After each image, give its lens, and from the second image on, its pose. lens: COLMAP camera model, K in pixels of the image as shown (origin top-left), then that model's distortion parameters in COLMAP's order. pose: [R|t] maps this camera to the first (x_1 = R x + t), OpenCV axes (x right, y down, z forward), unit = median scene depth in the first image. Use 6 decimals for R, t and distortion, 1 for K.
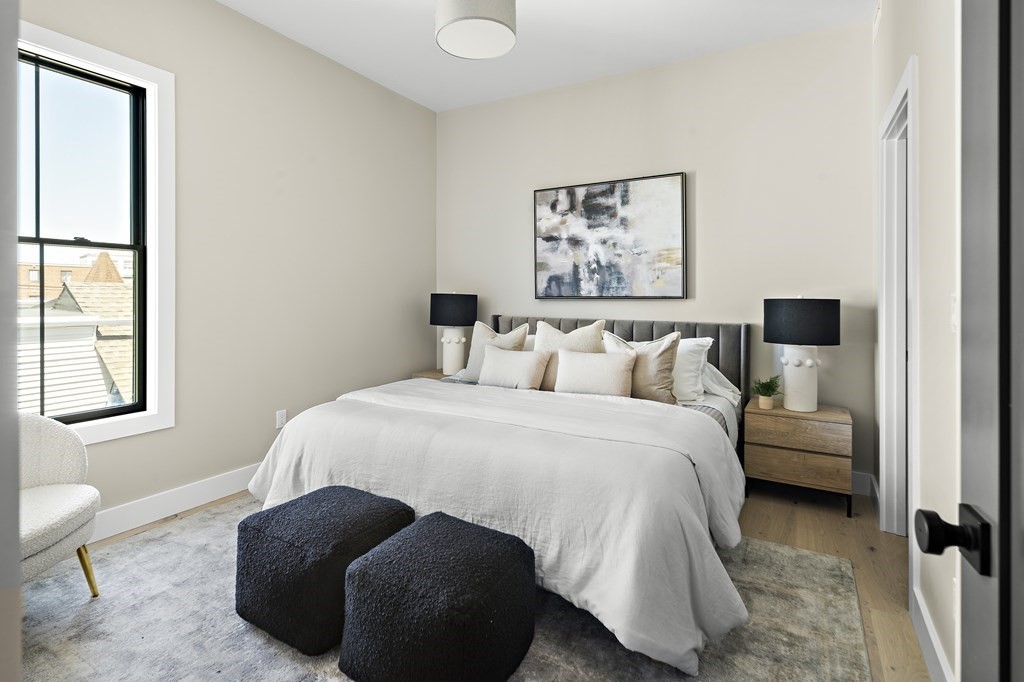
lens RADIAL K [[506.5, 0, 511.6], [0, 506.5, 296.2], [0, 0, 1]] dist [-0.000177, 0.000005]
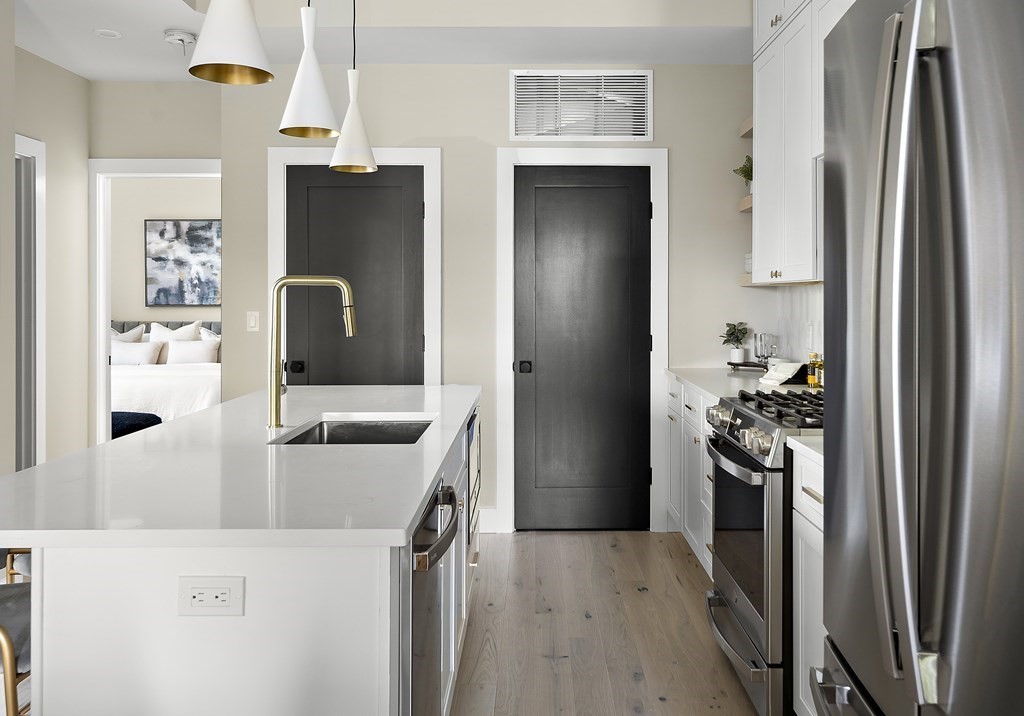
lens RADIAL K [[845.9, 0, 555.5], [0, 845.9, 298.8], [0, 0, 1]] dist [-0.006043, 0.000884]
pose [[0.855076, -0.000049, 0.518502, -0.179616], [0.001115, 0.999998, -0.001744, -0.009946], [-0.518501, 0.002070, 0.855074, -1.386196]]
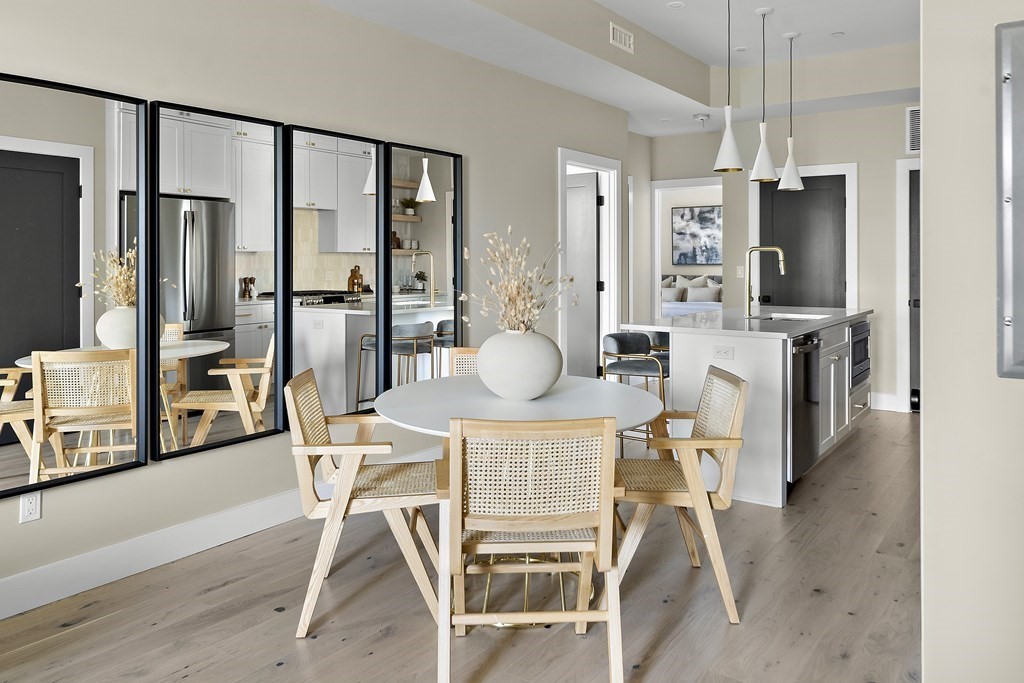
lens RADIAL K [[777.4, 0, 514.2], [0, 777.4, 264.7], [0, 0, 1]] dist [-0.000848, -0.000495]
pose [[0.996211, 0.000125, -0.086967, -0.307293], [0.000010, 0.999999, 0.001546, -0.000626], [0.086967, -0.001541, 0.996210, -2.064815]]
